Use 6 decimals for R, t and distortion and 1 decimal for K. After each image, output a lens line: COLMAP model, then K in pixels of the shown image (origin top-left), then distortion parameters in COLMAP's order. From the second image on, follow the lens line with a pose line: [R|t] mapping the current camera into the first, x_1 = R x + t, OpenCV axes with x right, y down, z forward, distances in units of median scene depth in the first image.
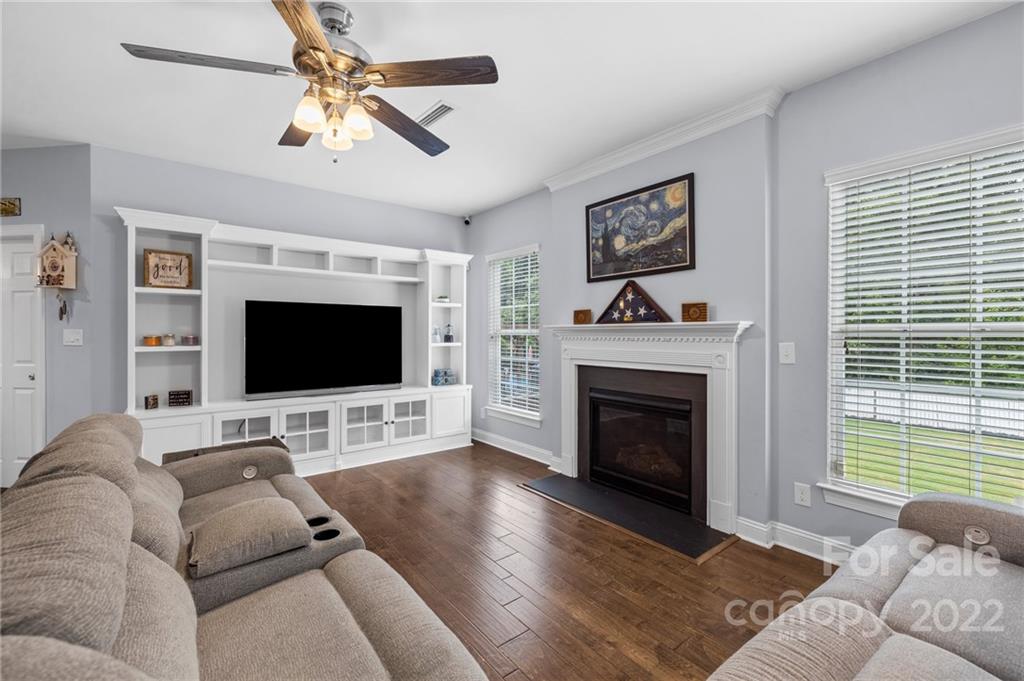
lens RADIAL K [[431.3, 0, 509.4], [0, 431.3, 336.2], [0, 0, 1]] dist [-0.001640, 0.000014]
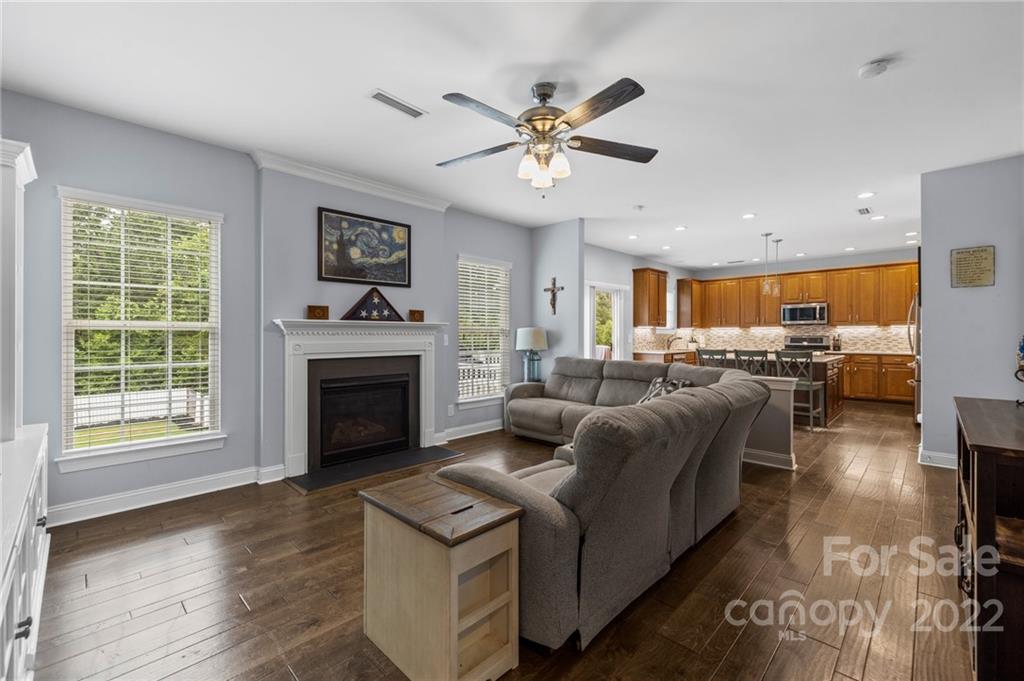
lens RADIAL K [[431.3, 0, 506.2], [0, 431.3, 337.5], [0, 0, 1]] dist [-0.001640, 0.000014]
pose [[-0.120387, -0.003018, 0.992722, -1.041026], [0.010039, 0.999941, 0.004258, 0.017593], [-0.992676, 0.010479, -0.120350, 0.770714]]
